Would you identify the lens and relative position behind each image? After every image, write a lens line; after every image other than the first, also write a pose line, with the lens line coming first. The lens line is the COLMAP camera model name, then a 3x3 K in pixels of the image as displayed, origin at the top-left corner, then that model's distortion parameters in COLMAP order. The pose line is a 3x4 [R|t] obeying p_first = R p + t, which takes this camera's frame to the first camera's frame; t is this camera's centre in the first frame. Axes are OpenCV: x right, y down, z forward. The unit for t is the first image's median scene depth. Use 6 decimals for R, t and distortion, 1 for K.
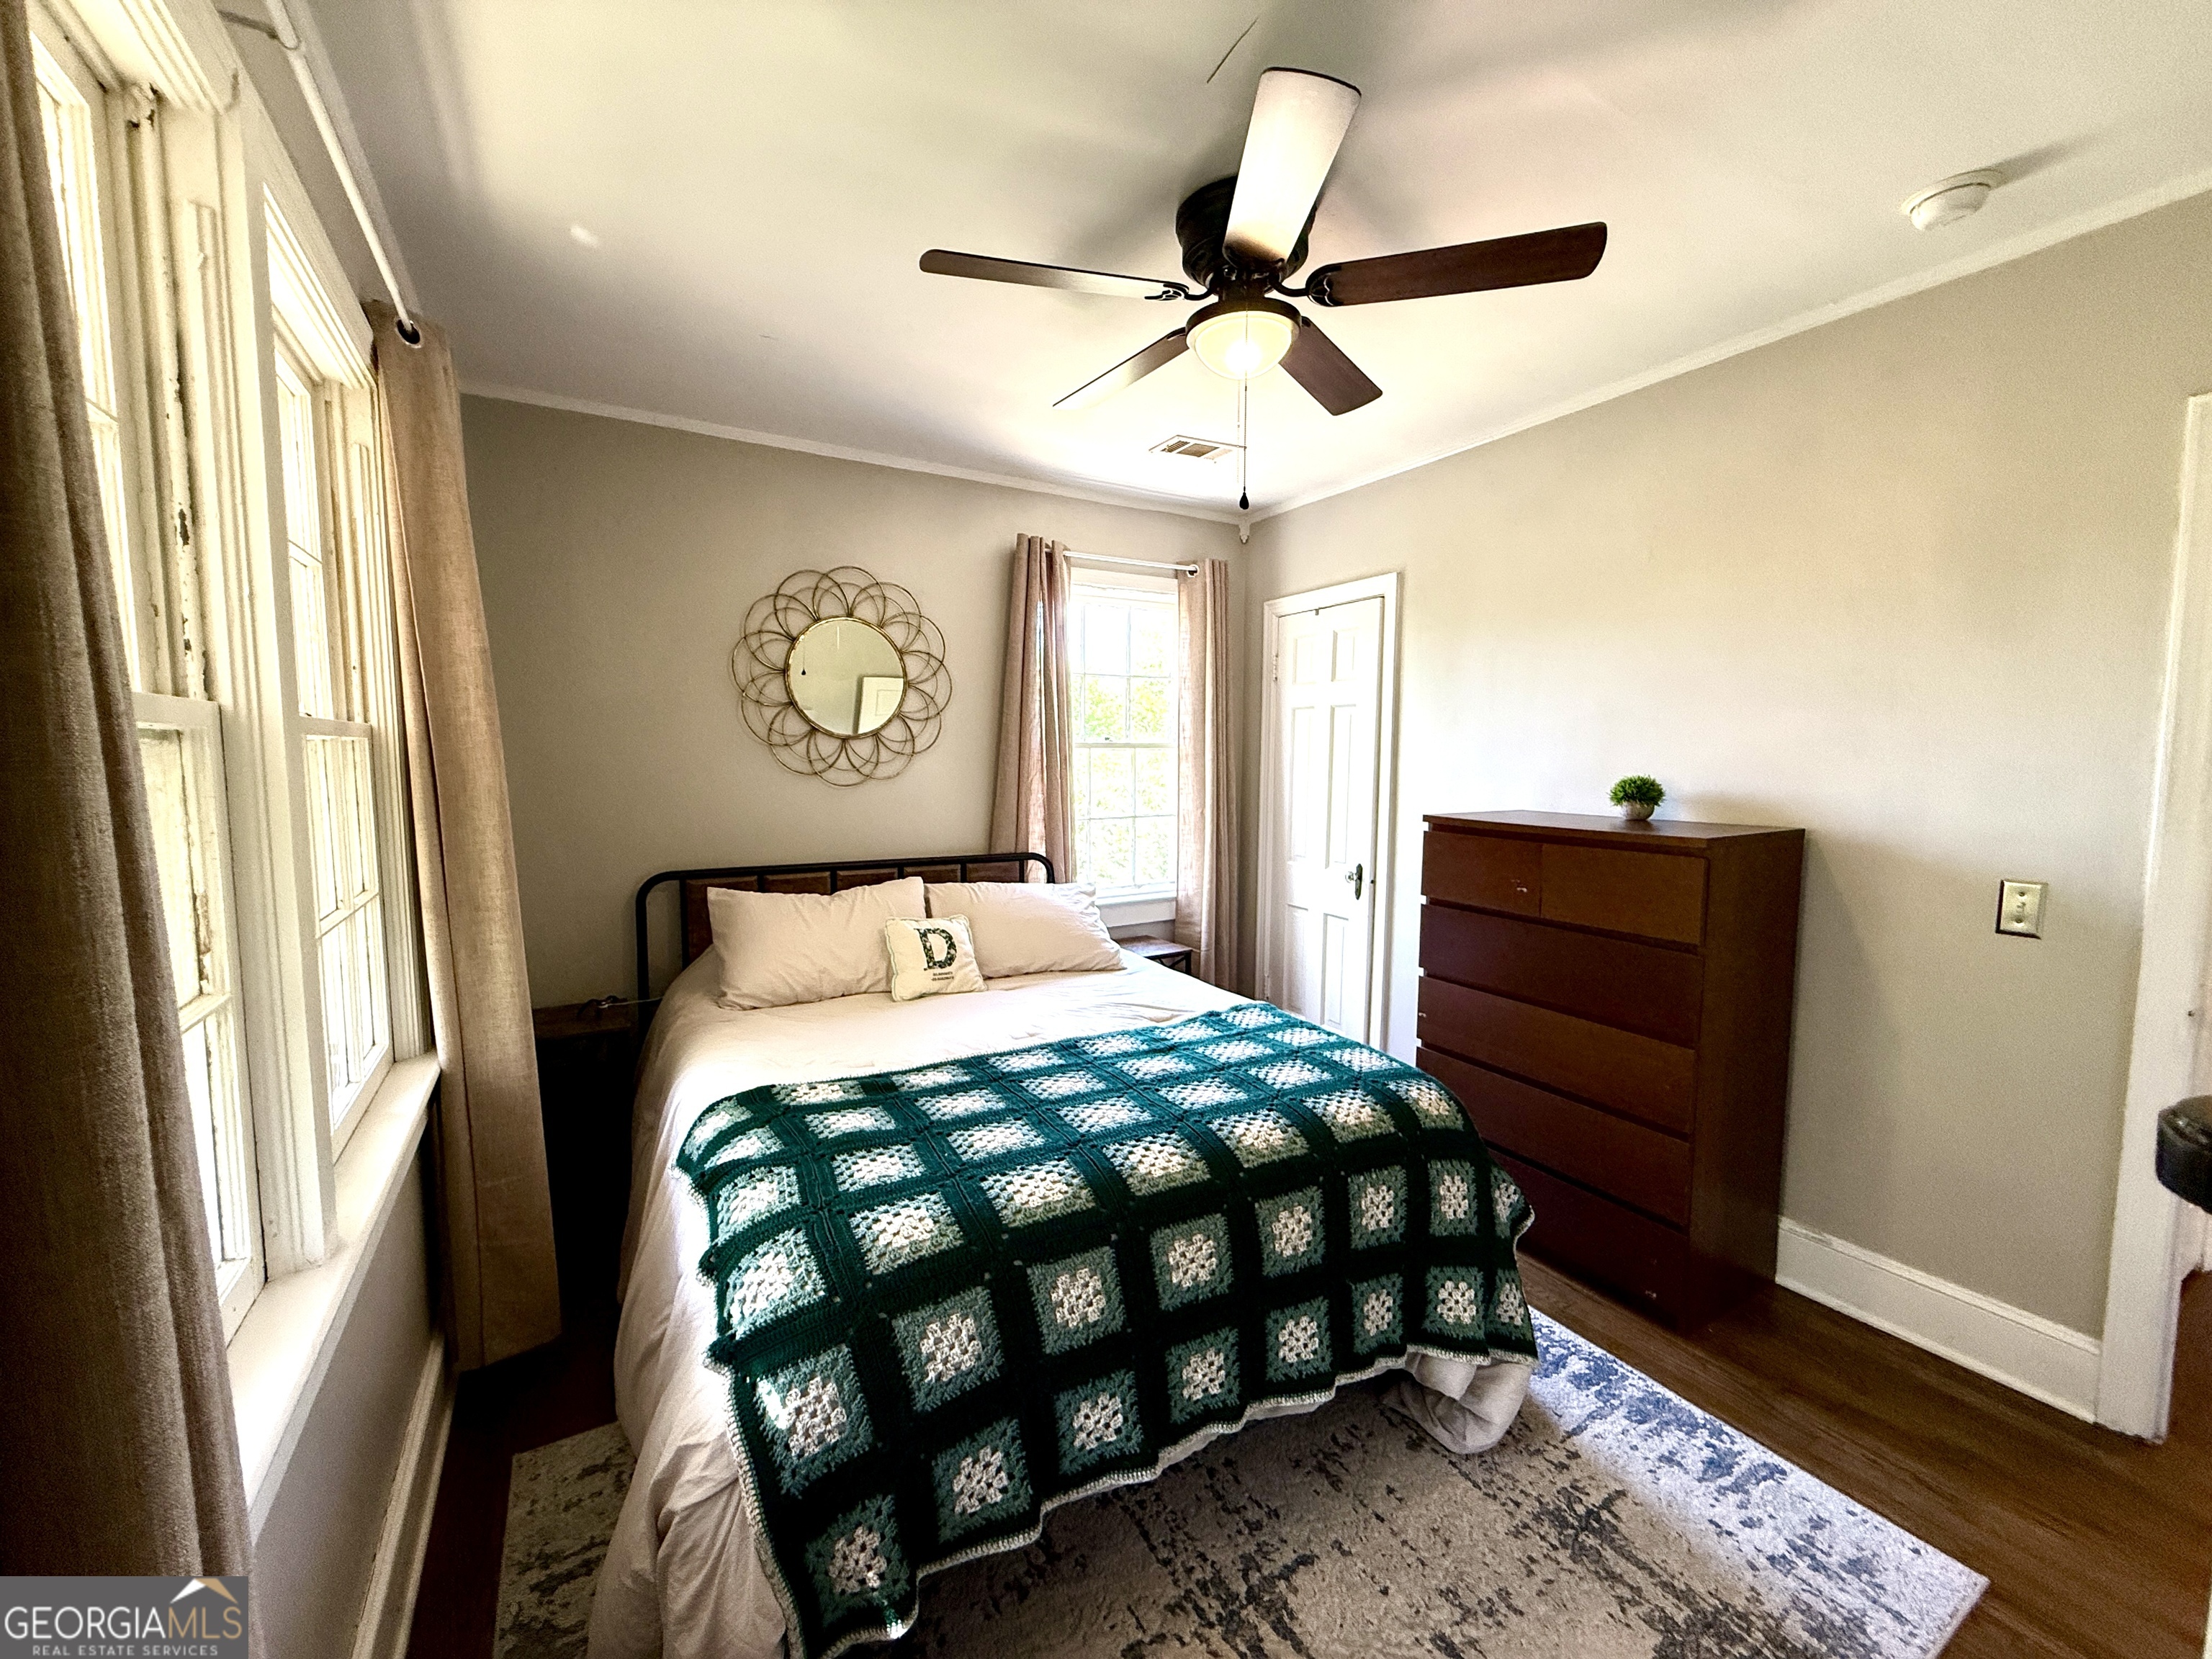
lens RADIAL K [[881.4, 0, 1100.4], [0, 881.4, 828.3], [0, 0, 1]] dist [-0.001964, 0.000054]
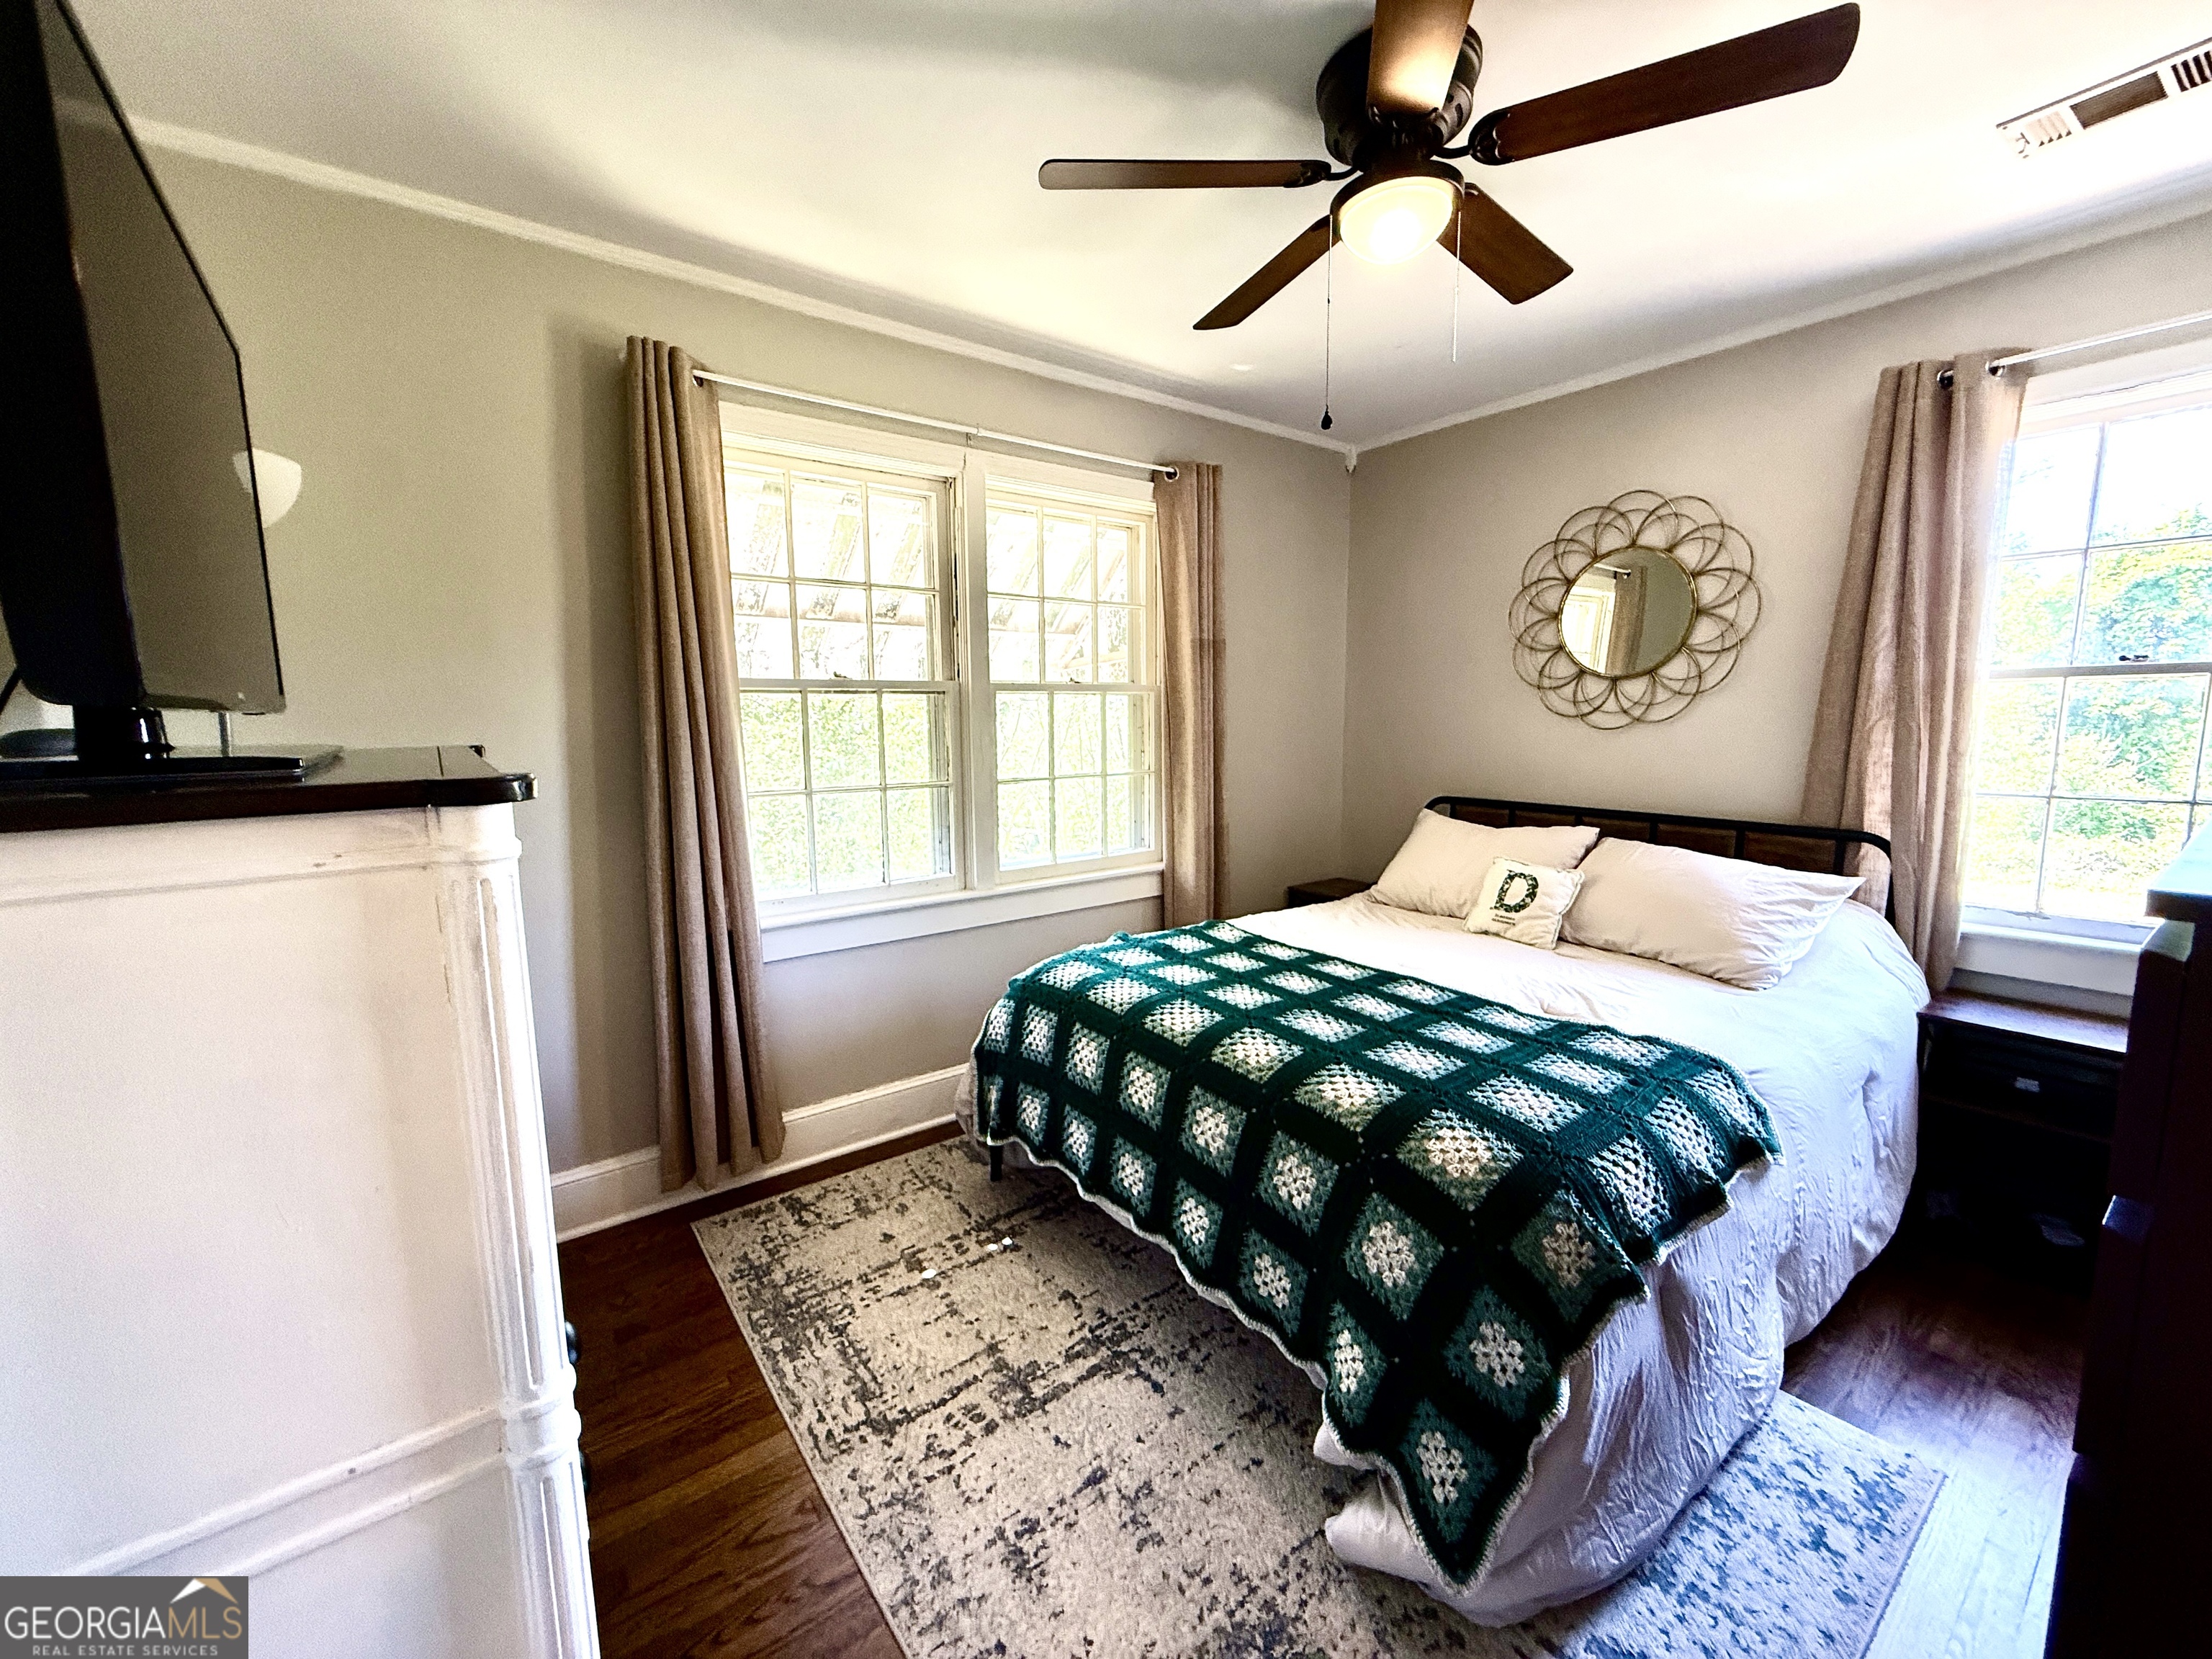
lens RADIAL K [[881.4, 0, 1101.3], [0, 881.4, 826.6], [0, 0, 1]] dist [-0.001964, 0.000054]
pose [[0.113227, 0.124800, -0.985700, 0.728759], [-0.075329, 0.990303, 0.116730, -0.016727], [0.990709, 0.061035, 0.121530, 0.423331]]
